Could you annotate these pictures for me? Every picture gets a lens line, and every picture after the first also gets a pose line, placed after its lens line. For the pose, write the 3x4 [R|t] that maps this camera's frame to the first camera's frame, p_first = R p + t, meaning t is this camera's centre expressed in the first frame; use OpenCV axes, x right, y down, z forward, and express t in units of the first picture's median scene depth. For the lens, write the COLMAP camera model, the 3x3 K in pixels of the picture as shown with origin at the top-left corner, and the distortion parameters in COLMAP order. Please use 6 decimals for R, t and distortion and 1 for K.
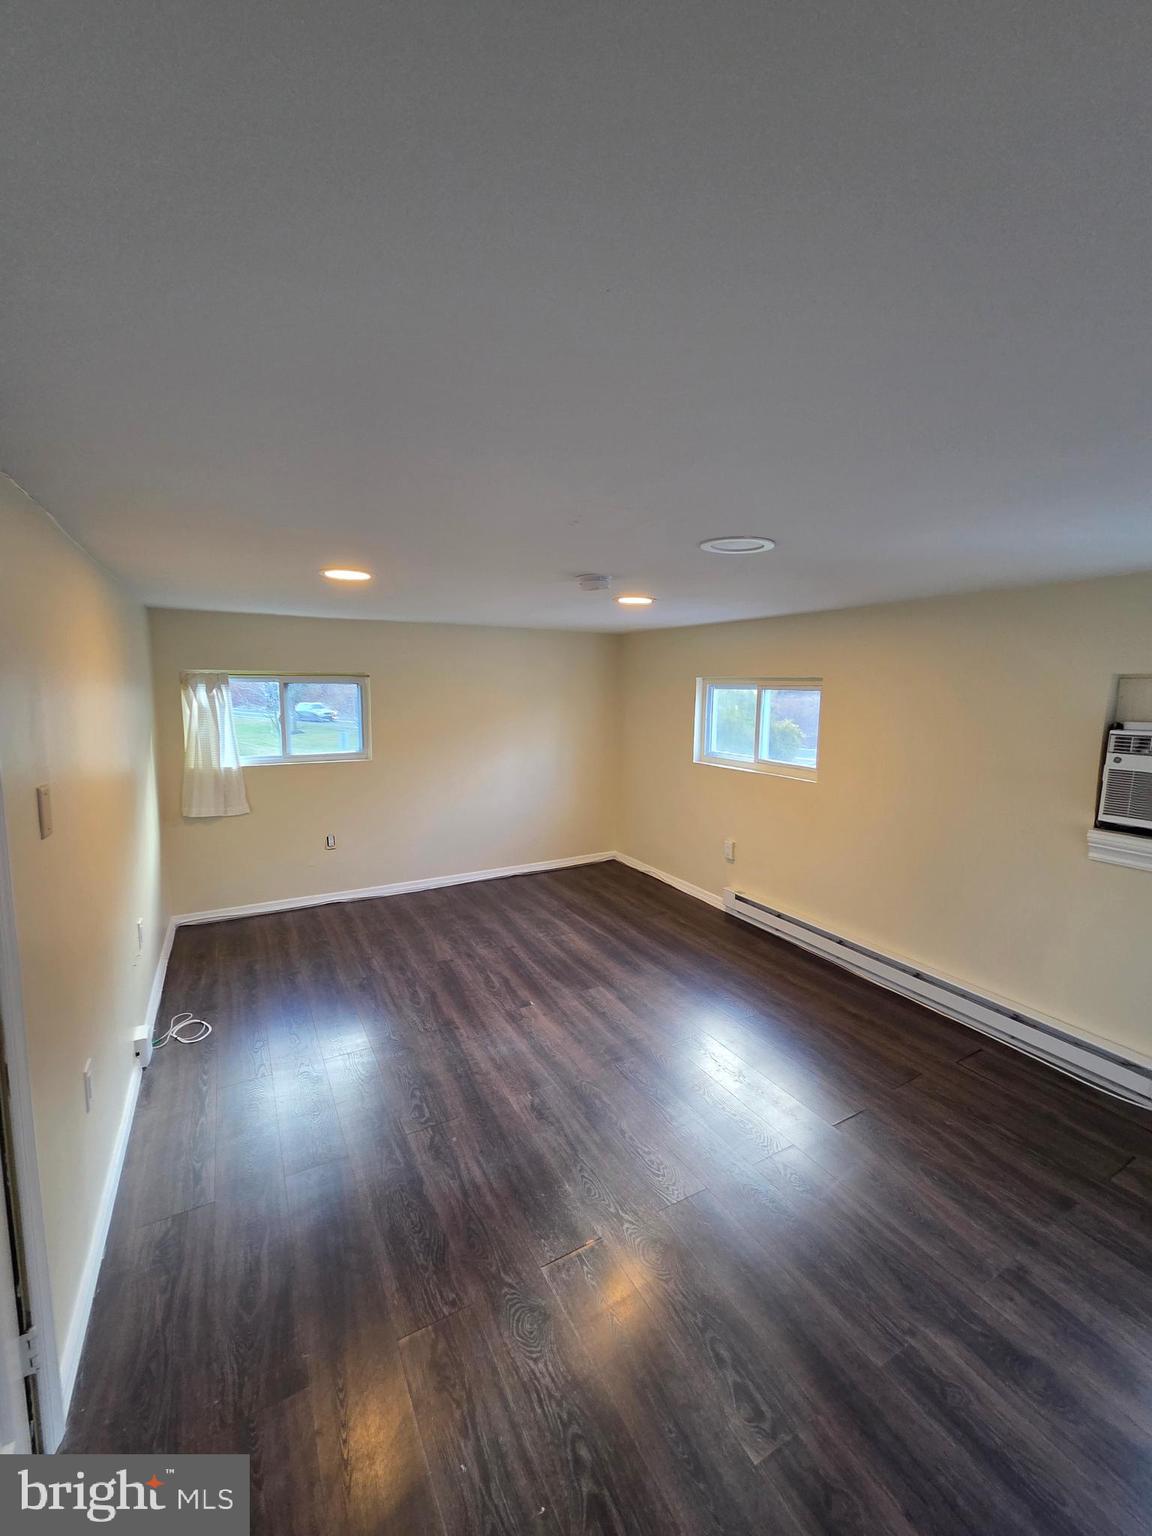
lens RADIAL K [[626.2, 0, 578.6], [0, 626.2, 761.1], [0, 0, 1]] dist [0.003651, 0.000077]
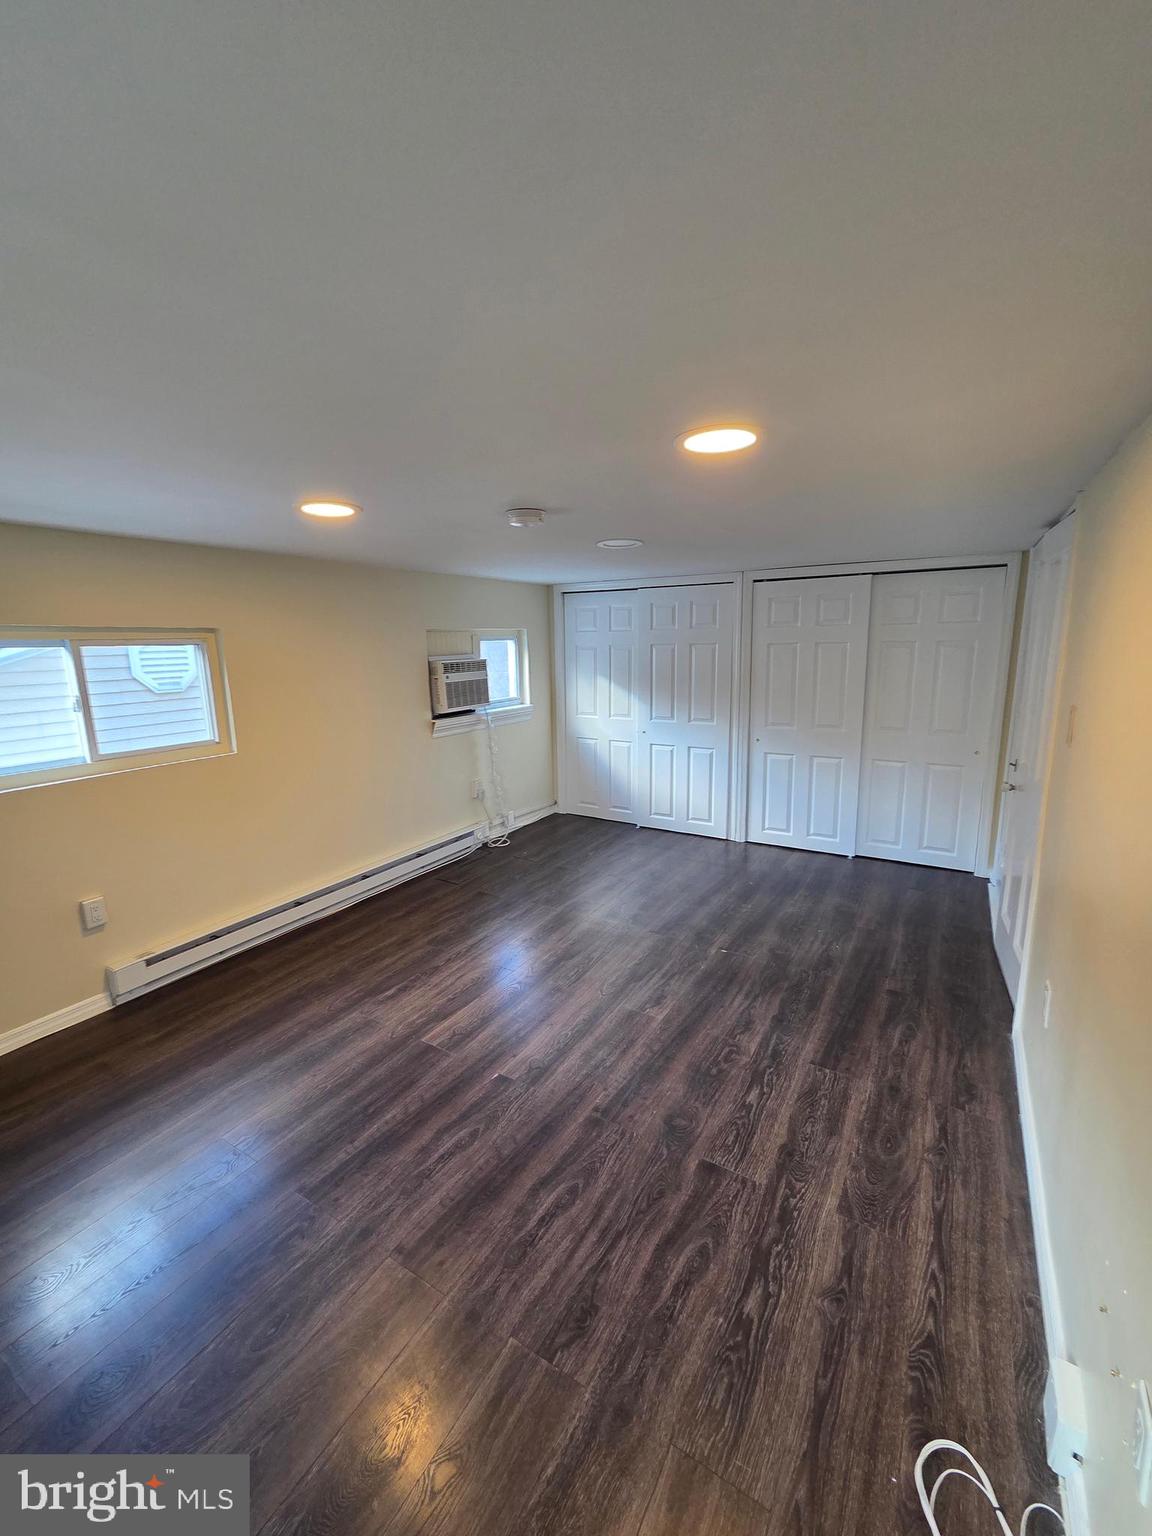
lens RADIAL K [[627.2, 0, 585.3], [0, 627.2, 765.9], [0, 0, 1]] dist [-0.000100, -0.000304]
pose [[-0.501856, -0.173176, 0.847438, -0.661123], [0.114590, 0.957804, 0.263591, -0.135658], [-0.857327, 0.229393, -0.460835, 1.124814]]
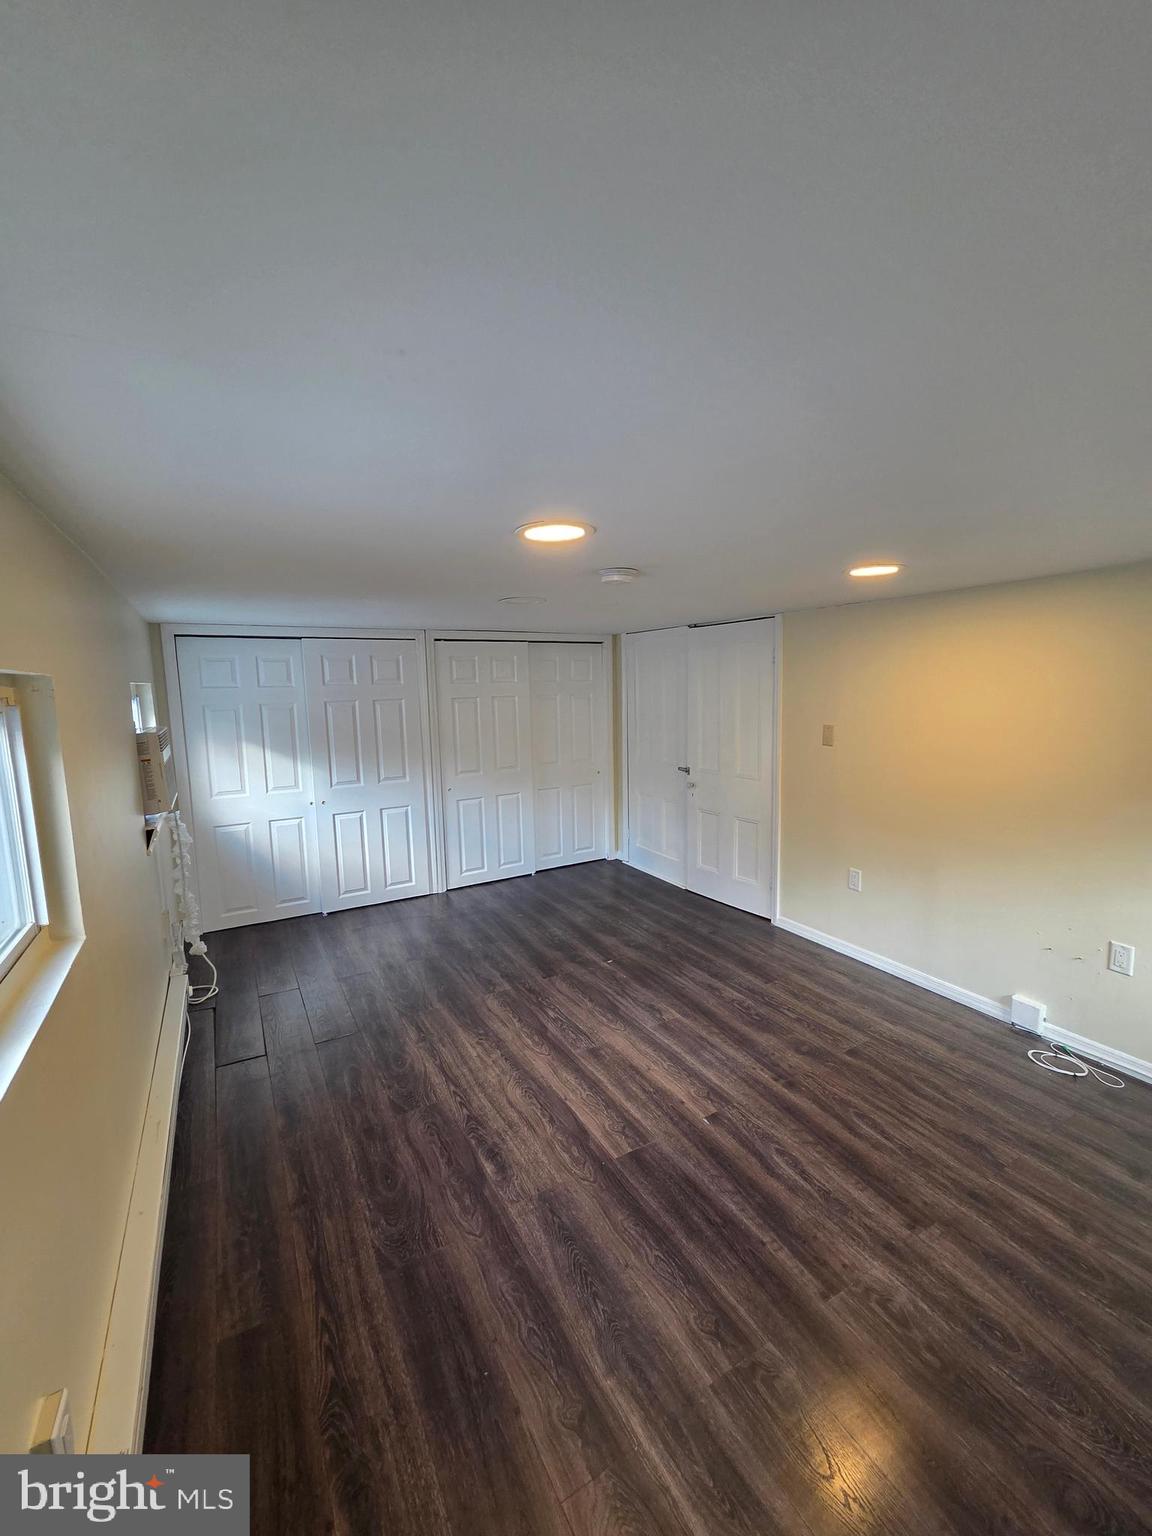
lens RADIAL K [[626.2, 0, 578.6], [0, 626.2, 761.1], [0, 0, 1]] dist [0.003651, 0.000077]
pose [[-0.999872, 0.011011, -0.011571, 0.075581], [0.007903, 0.970573, 0.240676, -0.193114], [0.013881, 0.240554, -0.970536, 1.554371]]
